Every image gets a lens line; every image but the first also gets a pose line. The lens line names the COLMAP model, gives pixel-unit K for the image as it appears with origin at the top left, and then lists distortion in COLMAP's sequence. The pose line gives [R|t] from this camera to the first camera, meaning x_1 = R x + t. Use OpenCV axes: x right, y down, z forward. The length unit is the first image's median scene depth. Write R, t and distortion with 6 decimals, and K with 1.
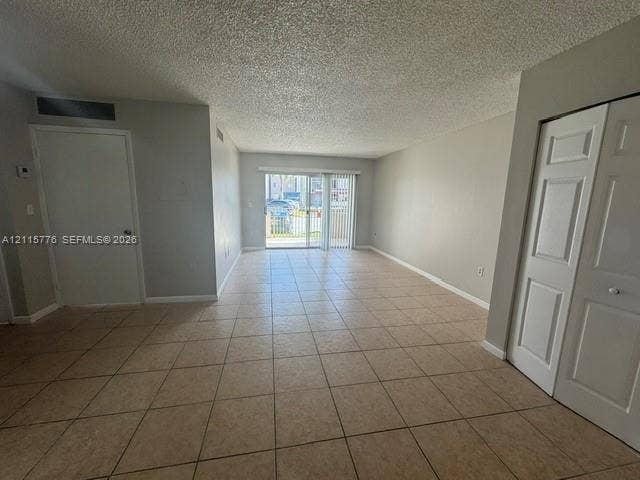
lens RADIAL K [[252.5, 0, 320.0], [0, 252.5, 240.0], [0, 0, 1]] dist [-0.005864, -0.000528]
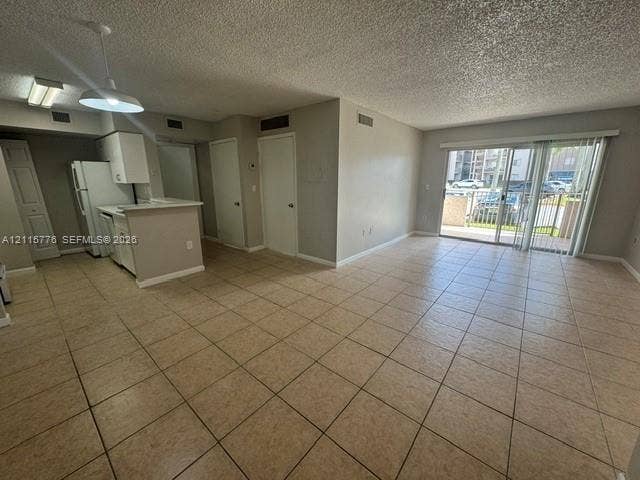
lens RADIAL K [[252.5, 0, 320.0], [0, 252.5, 240.0], [0, 0, 1]] dist [-0.005864, -0.000528]
pose [[0.628092, 0.162529, -0.760977, 0.448489], [-0.112350, 0.986638, 0.117994, -0.021627], [0.769986, 0.011385, 0.637959, 0.198500]]
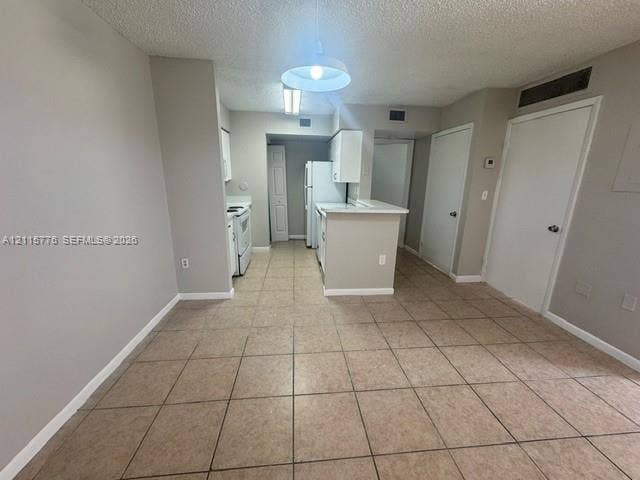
lens RADIAL K [[252.5, 0, 320.0], [0, 252.5, 240.0], [0, 0, 1]] dist [-0.005864, -0.000528]
pose [[-0.102321, 0.217128, -0.970766, 0.124245], [-0.181644, 0.955402, 0.232837, -0.045093], [0.978027, 0.200158, -0.058318, 0.285908]]
